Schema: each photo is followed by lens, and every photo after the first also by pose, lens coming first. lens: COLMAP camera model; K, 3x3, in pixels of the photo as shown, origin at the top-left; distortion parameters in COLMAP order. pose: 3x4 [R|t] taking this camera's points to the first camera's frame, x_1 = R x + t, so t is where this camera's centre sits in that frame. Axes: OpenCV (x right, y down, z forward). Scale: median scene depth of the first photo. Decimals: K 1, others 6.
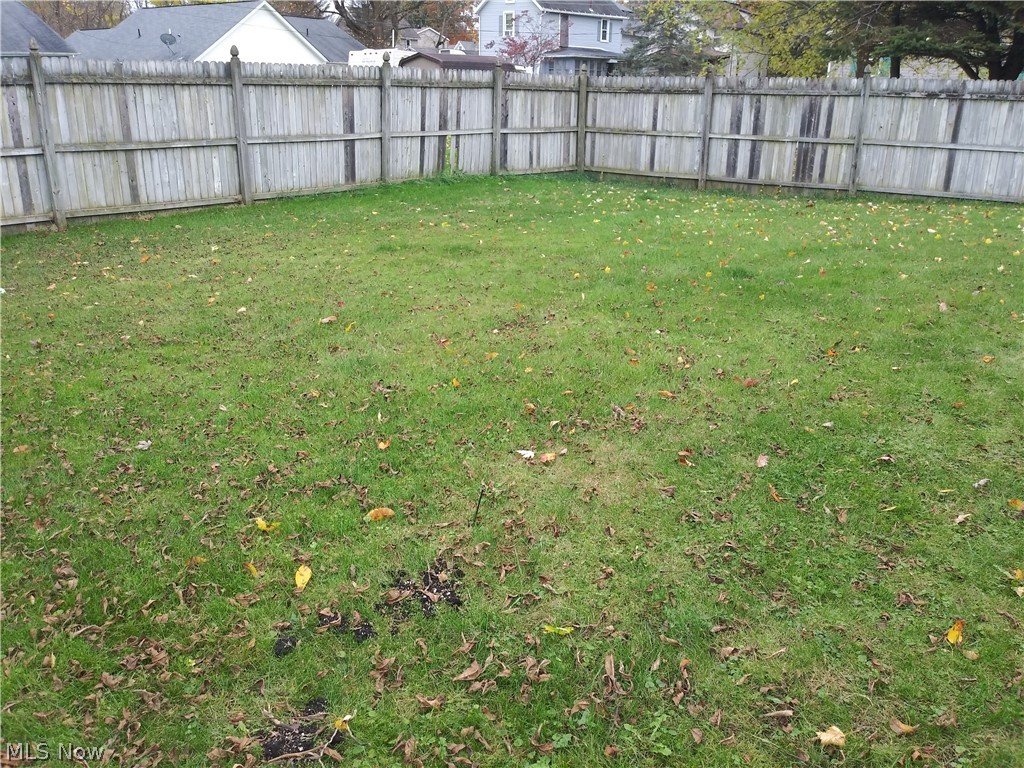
lens RADIAL K [[833.4, 0, 511.7], [0, 833.4, 380.9], [0, 0, 1]] dist [0.011997, -0.043531]
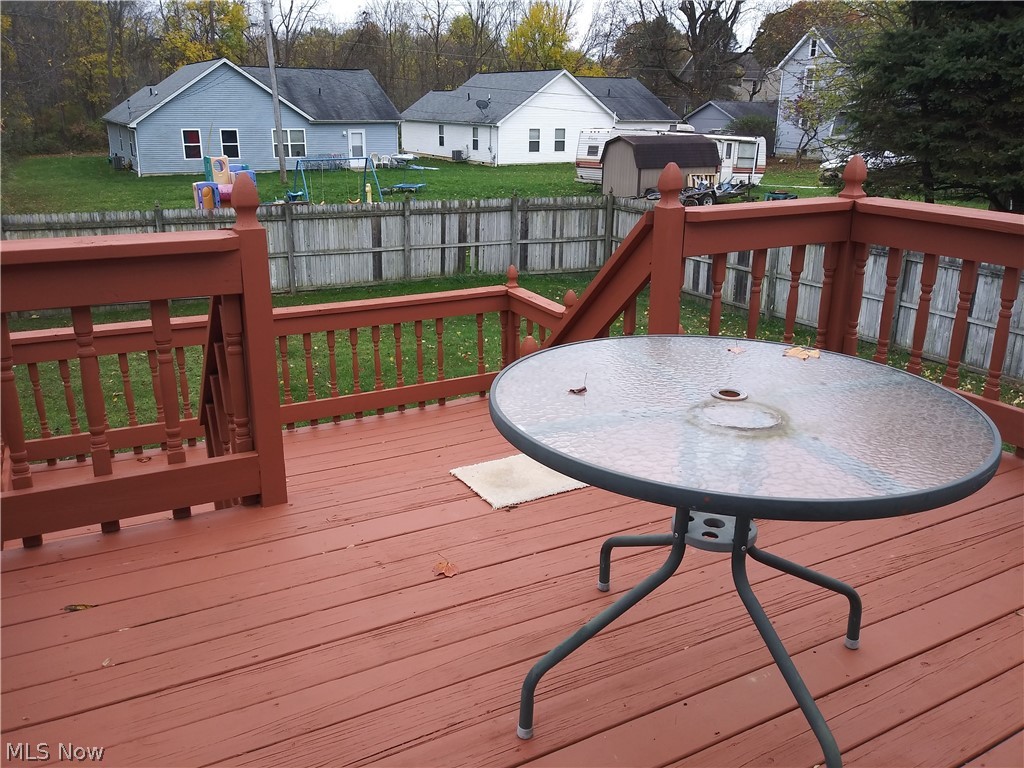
lens RADIAL K [[833.4, 0, 508.5], [0, 833.4, 383.9], [0, 0, 1]] dist [0.011997, -0.043531]
pose [[0.902210, 0.129877, -0.411277, 0.585680], [-0.139312, 0.990223, 0.007096, -0.095884], [0.408177, 0.050894, 0.911483, -0.195567]]
